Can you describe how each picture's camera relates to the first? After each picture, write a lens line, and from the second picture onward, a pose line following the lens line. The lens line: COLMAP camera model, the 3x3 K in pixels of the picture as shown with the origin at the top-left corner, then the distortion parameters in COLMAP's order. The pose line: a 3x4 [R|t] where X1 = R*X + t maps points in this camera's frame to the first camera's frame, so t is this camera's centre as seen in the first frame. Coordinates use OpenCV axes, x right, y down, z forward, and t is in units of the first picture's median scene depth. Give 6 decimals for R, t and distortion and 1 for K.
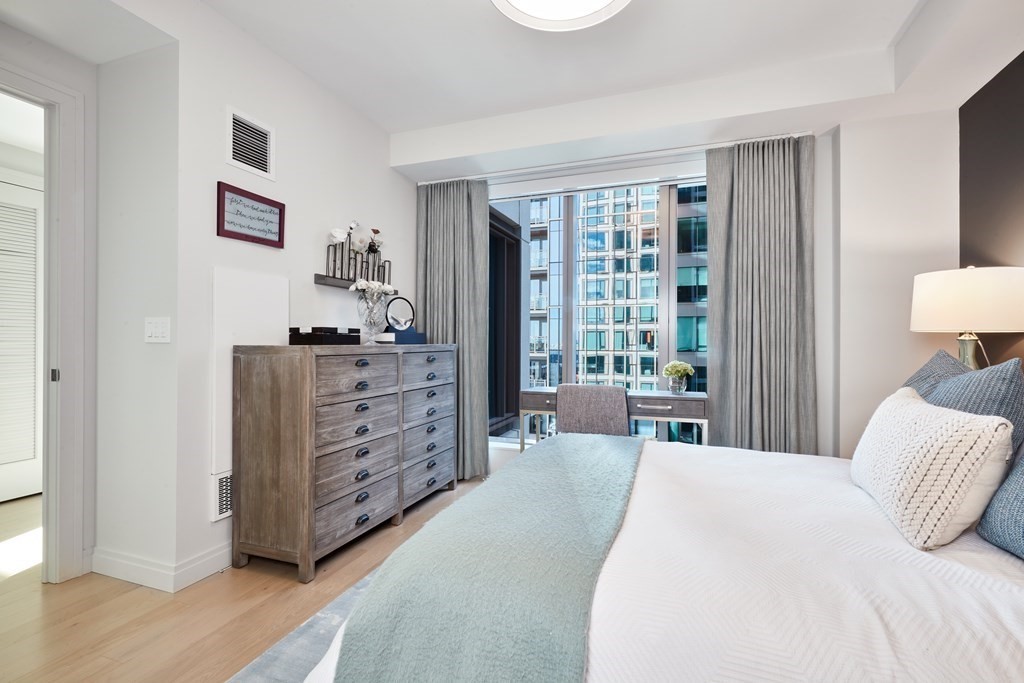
lens RADIAL K [[483.2, 0, 512.3], [0, 483.2, 340.5], [0, 0, 1]] dist [-0.023126, -0.000132]
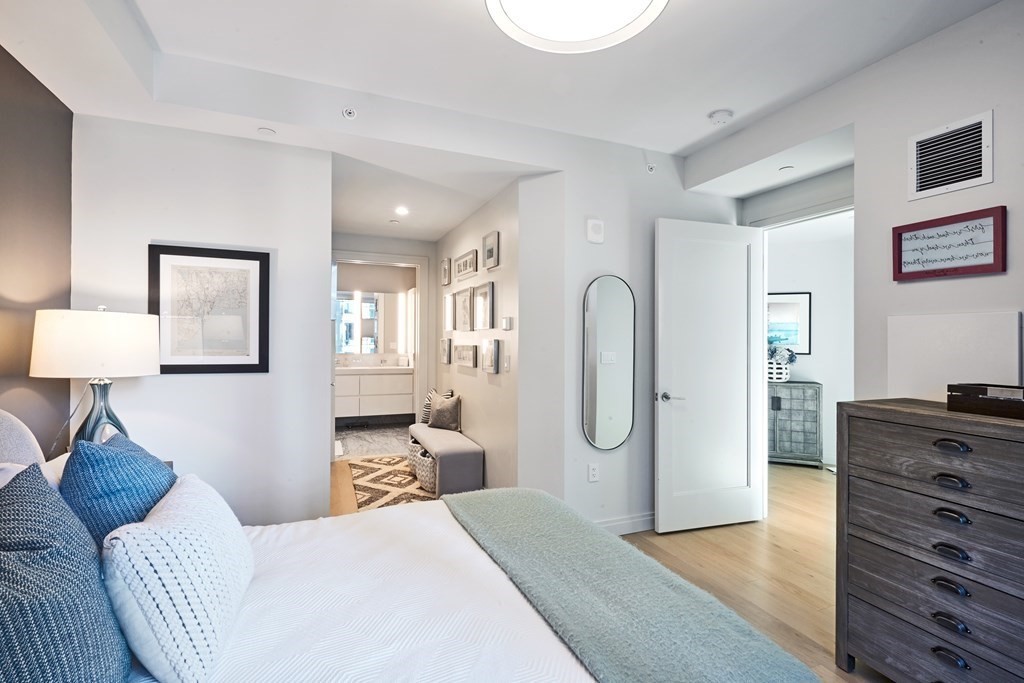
lens RADIAL K [[483.2, 0, 512.7], [0, 483.2, 336.9], [0, 0, 1]] dist [-0.023126, -0.000132]
pose [[-0.745414, -0.011077, -0.666510, 0.551543], [-0.013612, 0.999906, -0.001394, -0.089441], [0.666463, 0.008033, -0.745495, 1.110725]]
